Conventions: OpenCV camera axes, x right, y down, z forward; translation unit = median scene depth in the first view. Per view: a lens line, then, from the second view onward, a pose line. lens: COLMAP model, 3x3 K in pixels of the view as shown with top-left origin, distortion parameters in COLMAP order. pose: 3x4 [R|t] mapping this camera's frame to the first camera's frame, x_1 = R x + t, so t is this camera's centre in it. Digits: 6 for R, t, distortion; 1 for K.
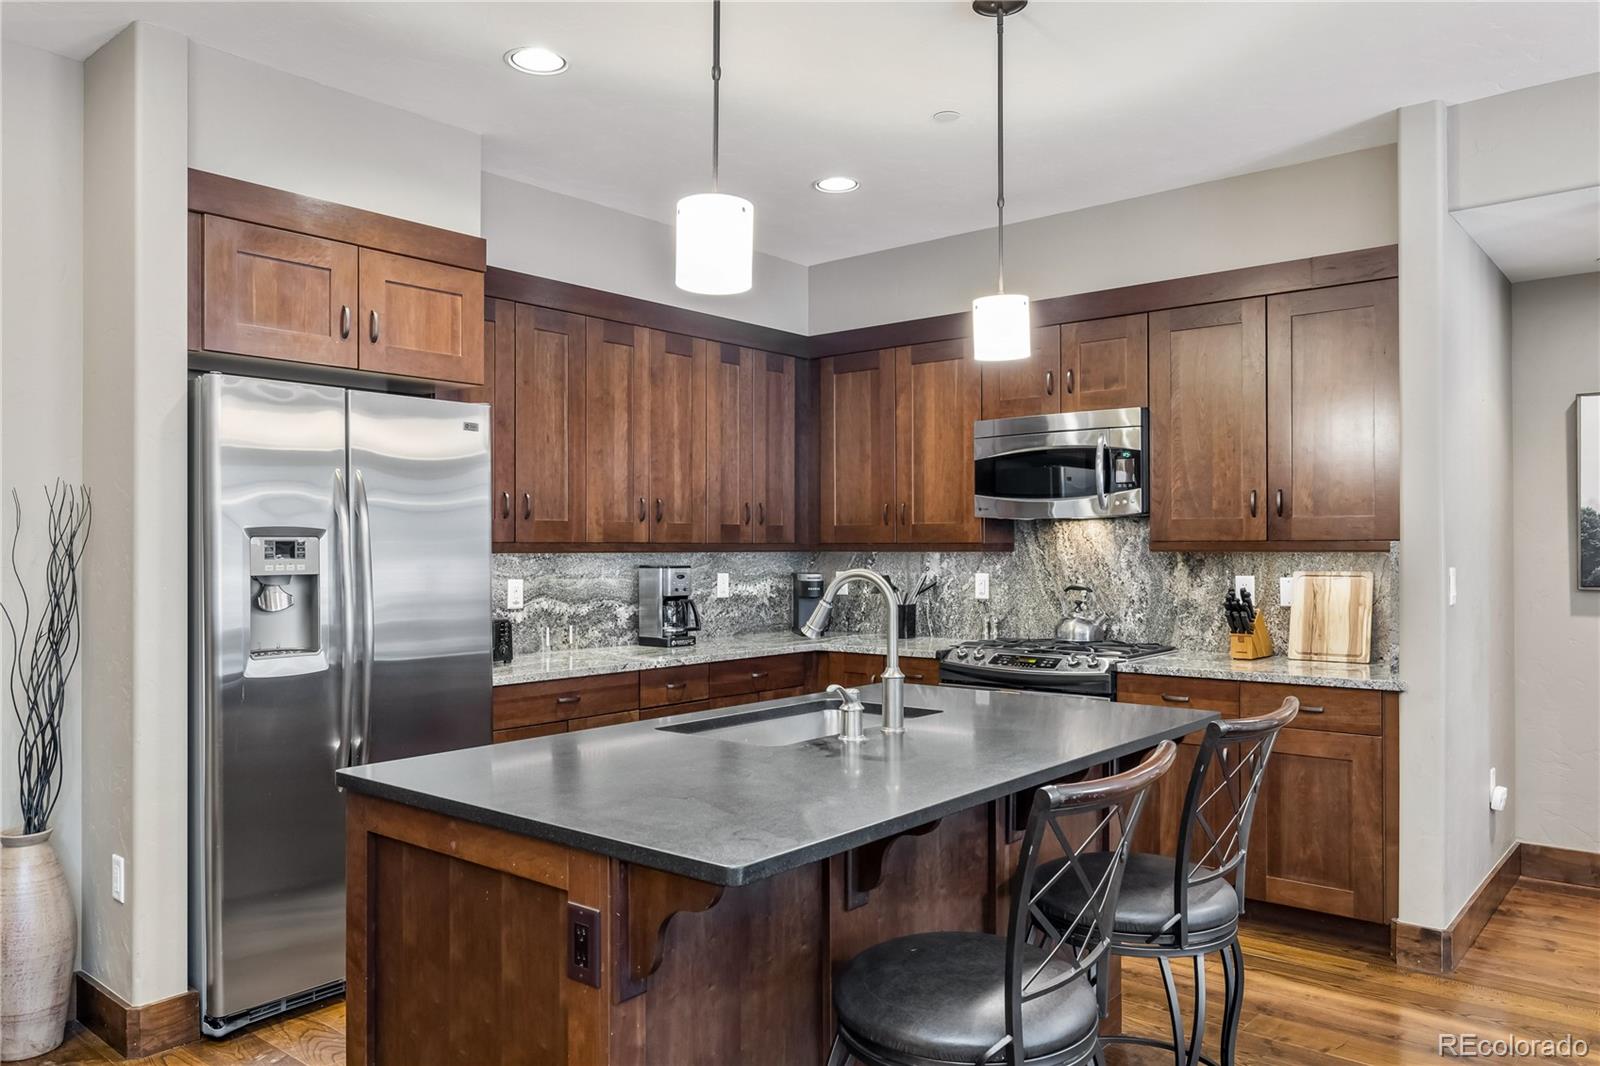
lens RADIAL K [[1155.0, 0, 827.4], [0, 1155.0, 543.3], [0, 0, 1]] dist [-0.001638, 0.004102]
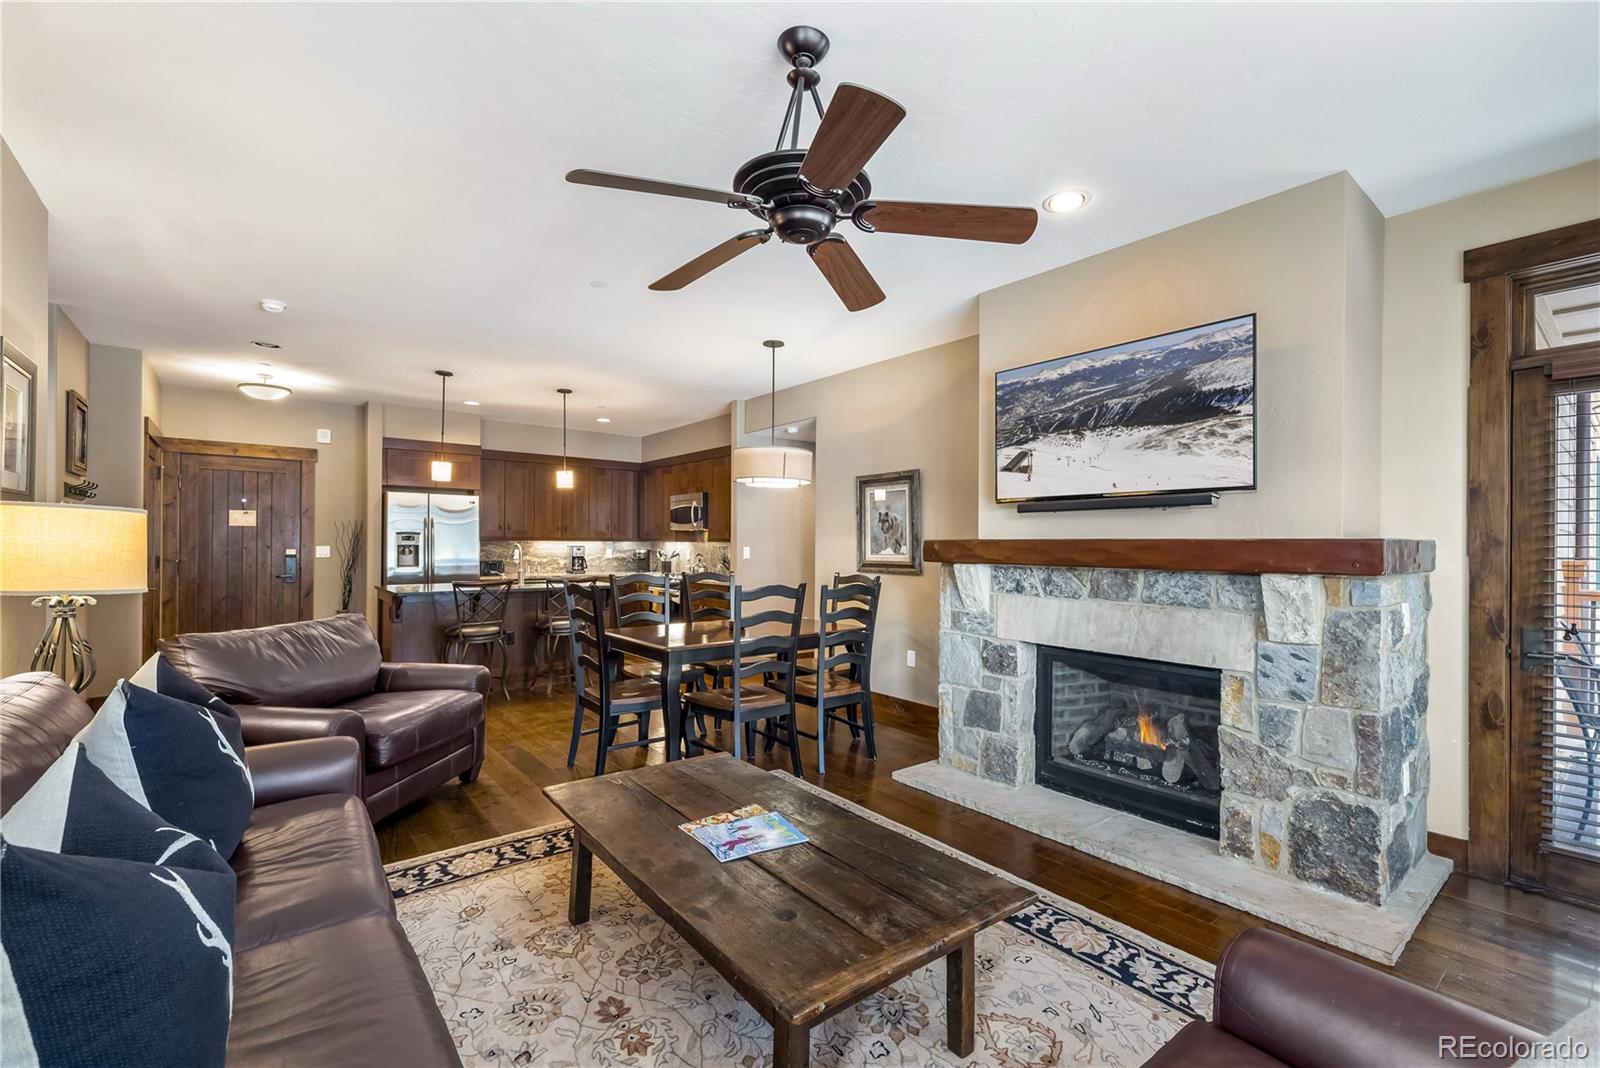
lens RADIAL K [[685.4, 0, 812.3], [0, 685.4, 543.8], [0, 0, 1]] dist [0.000313, 0.000666]
pose [[0.981095, 0.009355, -0.193303, 0.833399], [-0.008851, 0.999955, 0.003470, 0.003172], [0.193327, -0.001694, 0.981133, -0.614602]]
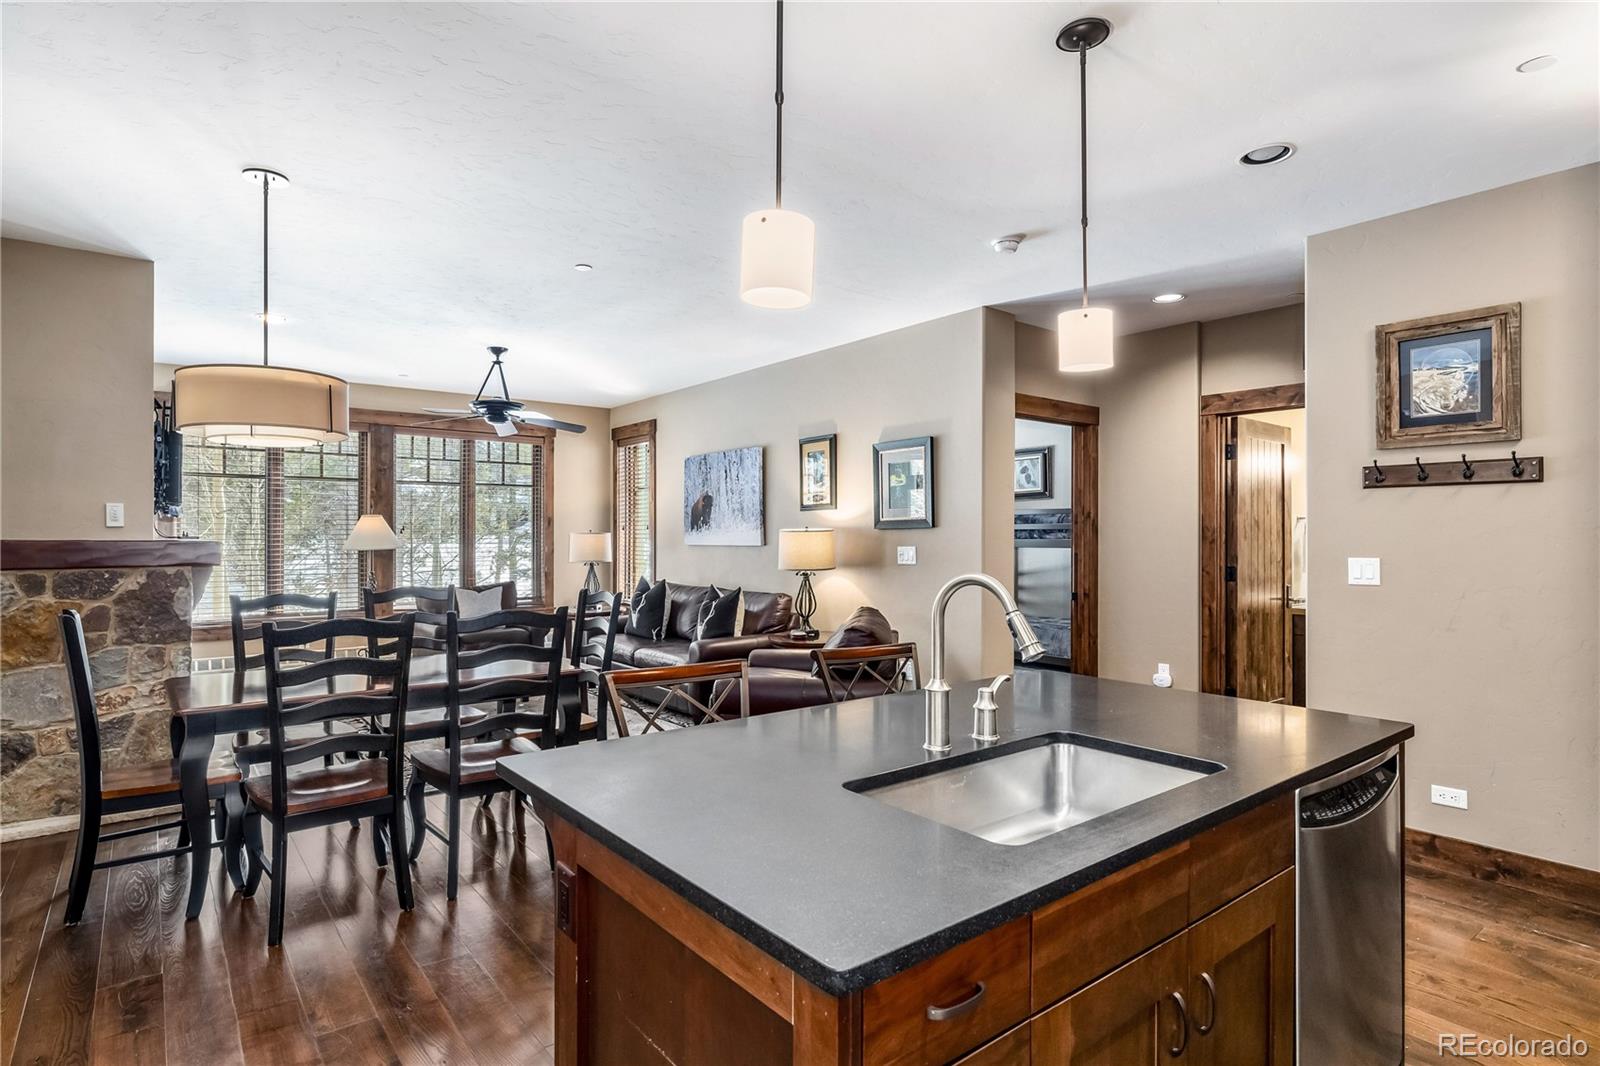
lens RADIAL K [[881.1, 0, 825.9], [0, 881.1, 533.3], [0, 0, 1]] dist [-0.001519, -0.000886]
pose [[-0.978075, 0.002497, 0.208238, -0.013555], [0.001624, 0.999989, -0.004362, -0.003636], [-0.208247, -0.003928, -0.978068, 0.975312]]
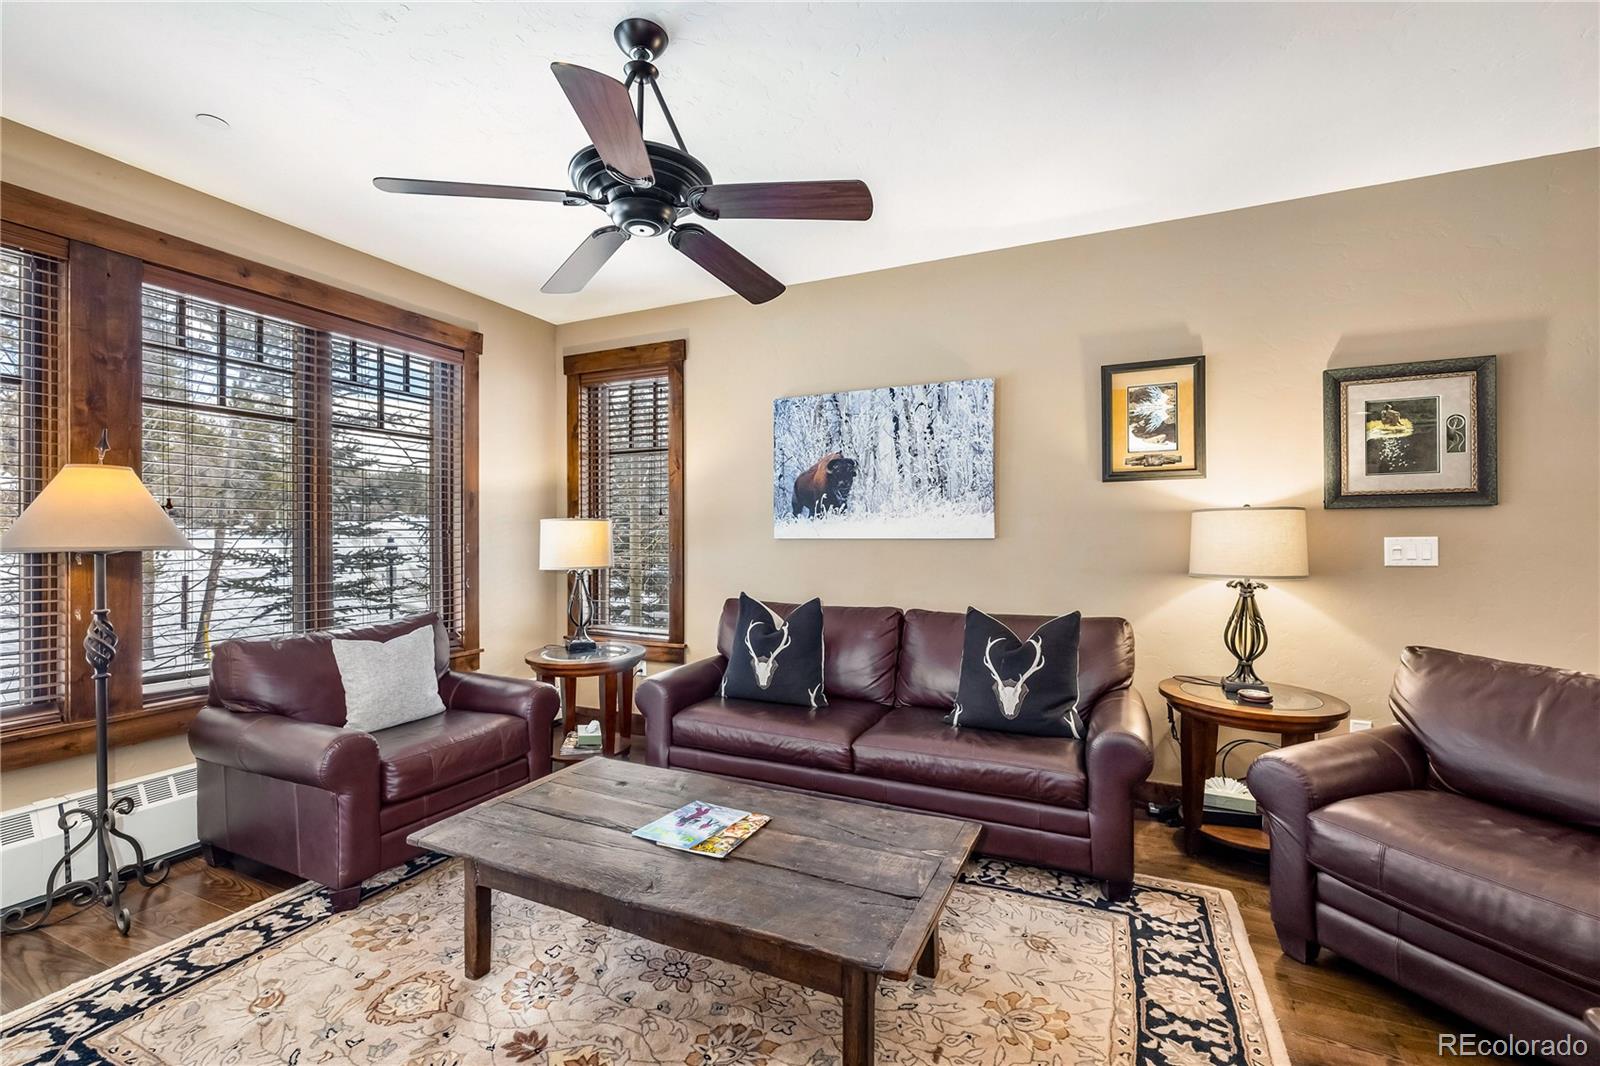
lens RADIAL K [[685.4, 0, 815.9], [0, 685.4, 531.1], [0, 0, 1]] dist [0.000313, 0.000666]
pose [[-0.960489, 0.001817, -0.278313, 0.762354], [0.004111, 0.999962, -0.007659, 0.007386], [0.278289, -0.008500, -0.960460, 0.198760]]
